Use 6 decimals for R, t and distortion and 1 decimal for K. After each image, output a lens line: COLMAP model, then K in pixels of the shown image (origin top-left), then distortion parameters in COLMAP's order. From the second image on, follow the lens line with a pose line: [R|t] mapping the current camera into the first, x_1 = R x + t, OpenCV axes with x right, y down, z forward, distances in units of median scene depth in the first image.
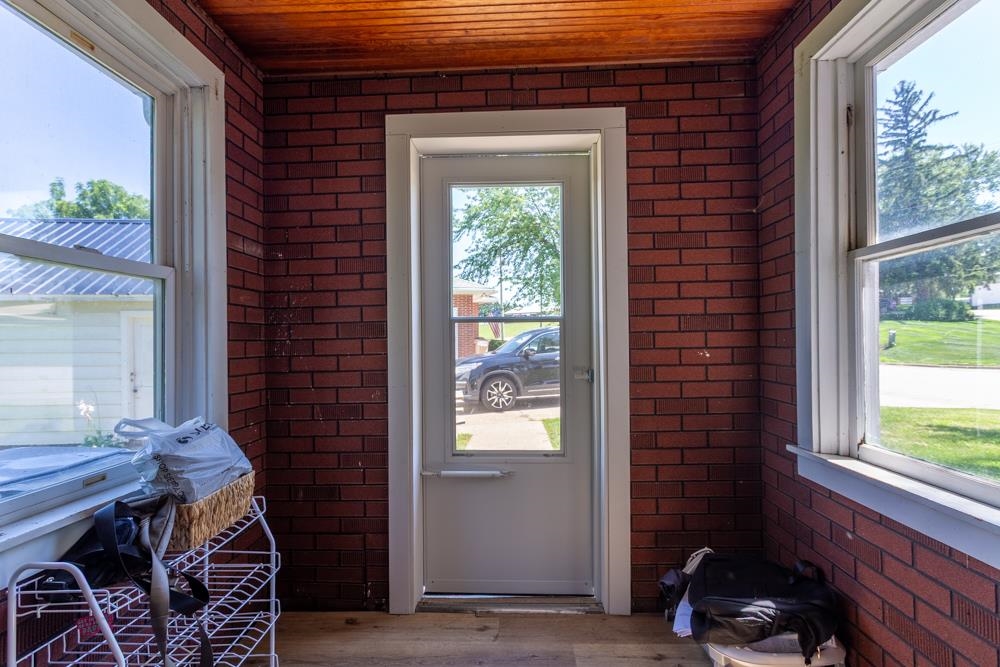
lens RADIAL K [[476.2, 0, 499.1], [0, 476.2, 331.8], [0, 0, 1]] dist [0.001797, -0.000656]
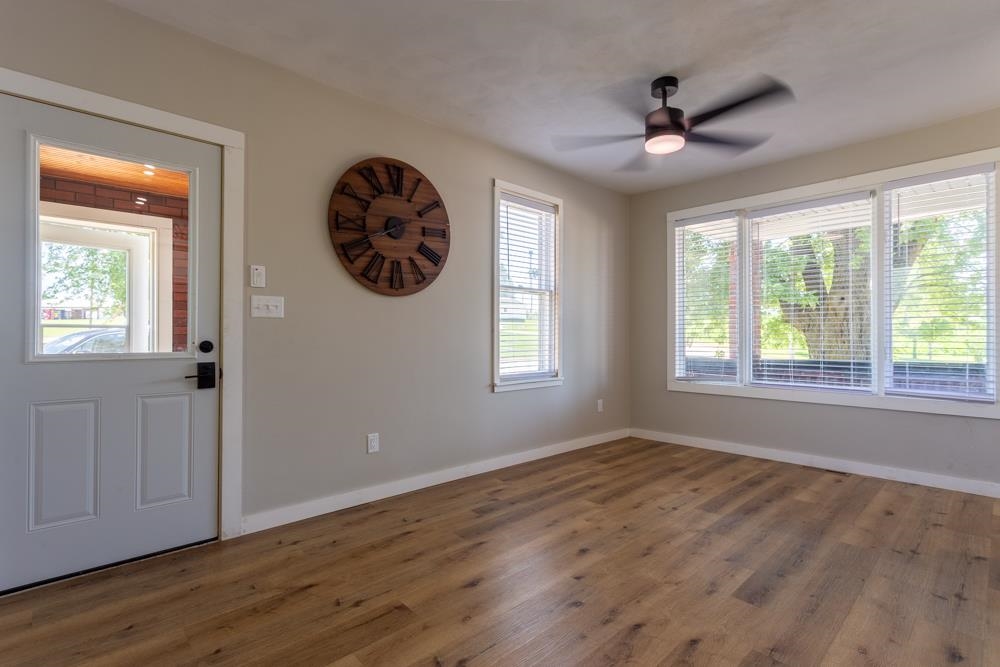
lens RADIAL K [[476.2, 0, 496.8], [0, 476.2, 331.6], [0, 0, 1]] dist [0.001797, -0.000656]
pose [[0.698480, 0.015201, 0.715468, -0.016575], [-0.011167, 0.999884, -0.010342, -0.000721], [-0.715542, -0.000765, 0.698569, -0.111969]]
